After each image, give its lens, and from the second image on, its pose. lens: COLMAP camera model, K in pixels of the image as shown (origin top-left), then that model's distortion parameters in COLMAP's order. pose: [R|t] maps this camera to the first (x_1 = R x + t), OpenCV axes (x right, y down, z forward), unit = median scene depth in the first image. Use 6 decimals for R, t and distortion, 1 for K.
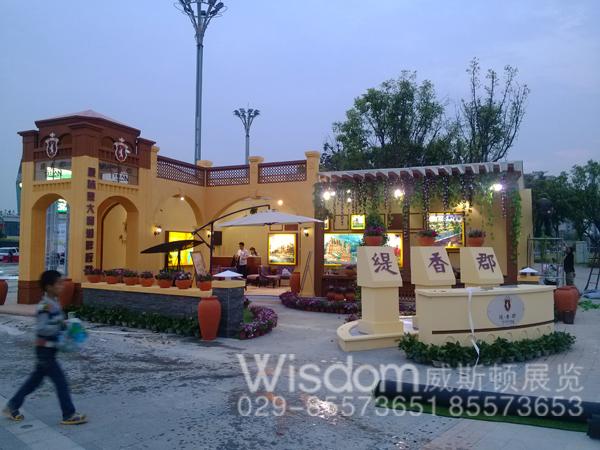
lens RADIAL K [[489.7, 0, 300.0], [0, 489.7, 225.0], [0, 0, 1]] dist [0.077113, -0.136827]
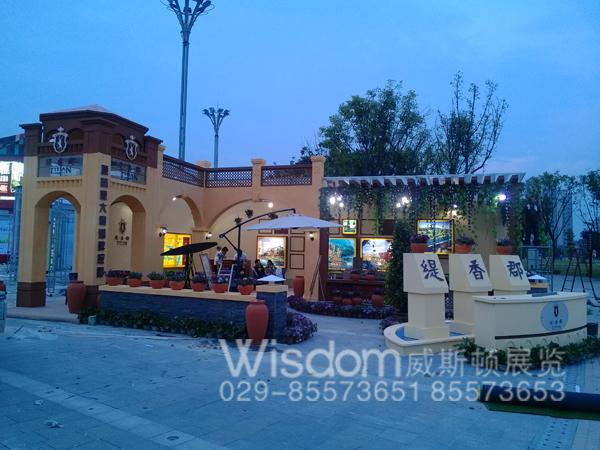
lens RADIAL K [[489.7, 0, 300.0], [0, 489.7, 225.0], [0, 0, 1]] dist [0.077113, -0.136827]
pose [[0.993860, 0.022338, 0.108369, -0.126796], [-0.021907, 0.999747, -0.005172, -0.002850], [-0.108457, 0.002766, 0.994097, 0.002516]]
